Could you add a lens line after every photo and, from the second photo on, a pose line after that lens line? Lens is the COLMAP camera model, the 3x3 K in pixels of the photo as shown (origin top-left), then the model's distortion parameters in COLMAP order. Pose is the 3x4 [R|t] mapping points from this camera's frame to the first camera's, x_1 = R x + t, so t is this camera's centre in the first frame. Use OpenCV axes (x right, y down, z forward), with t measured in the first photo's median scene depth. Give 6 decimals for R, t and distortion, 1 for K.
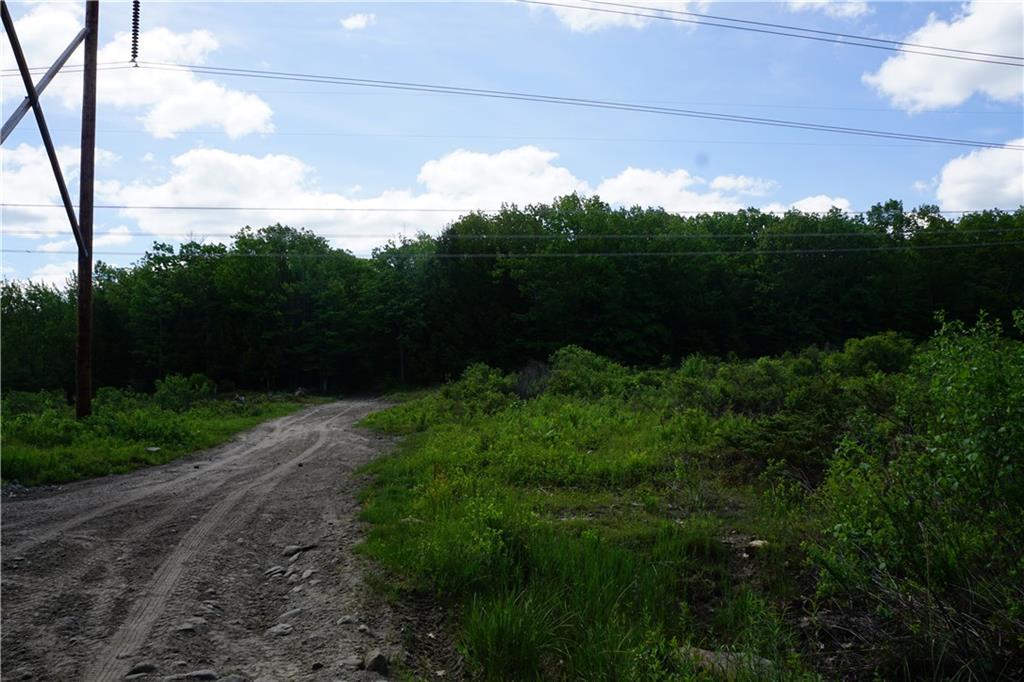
lens RADIAL K [[782.3, 0, 512.0], [0, 782.3, 341.0], [0, 0, 1]] dist [-0.179478, 0.140753]
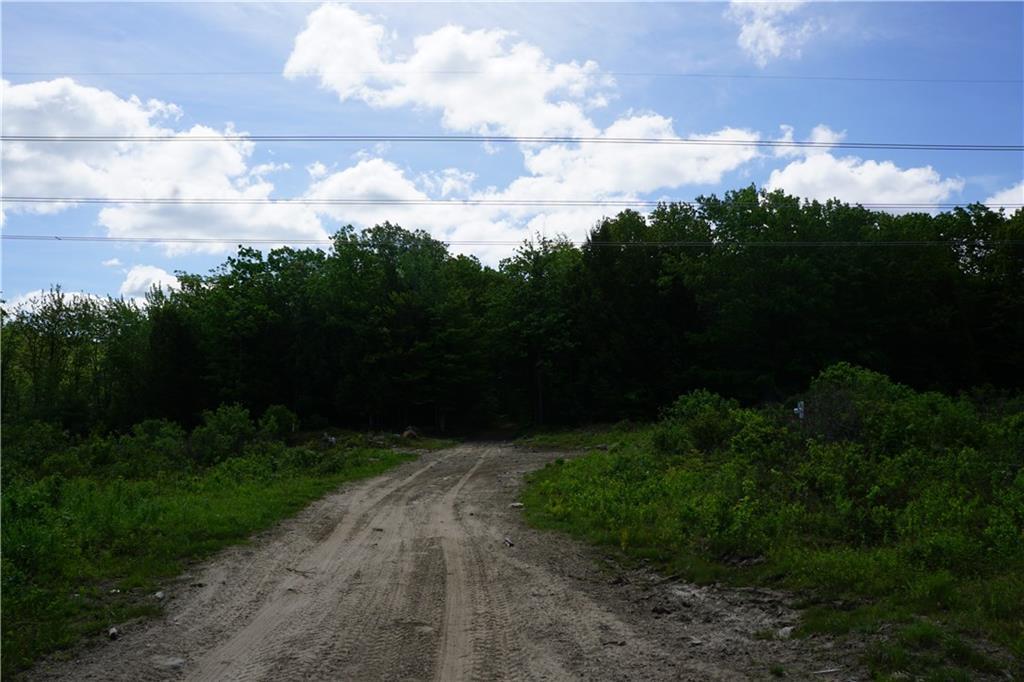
lens RADIAL K [[782.3, 0, 512.0], [0, 782.3, 341.0], [0, 0, 1]] dist [-0.179478, 0.140753]
pose [[0.989580, 0.002808, -0.143954, -0.058575], [-0.010229, 0.998655, -0.050838, 0.013003], [0.143618, 0.051781, 0.988278, 0.226672]]
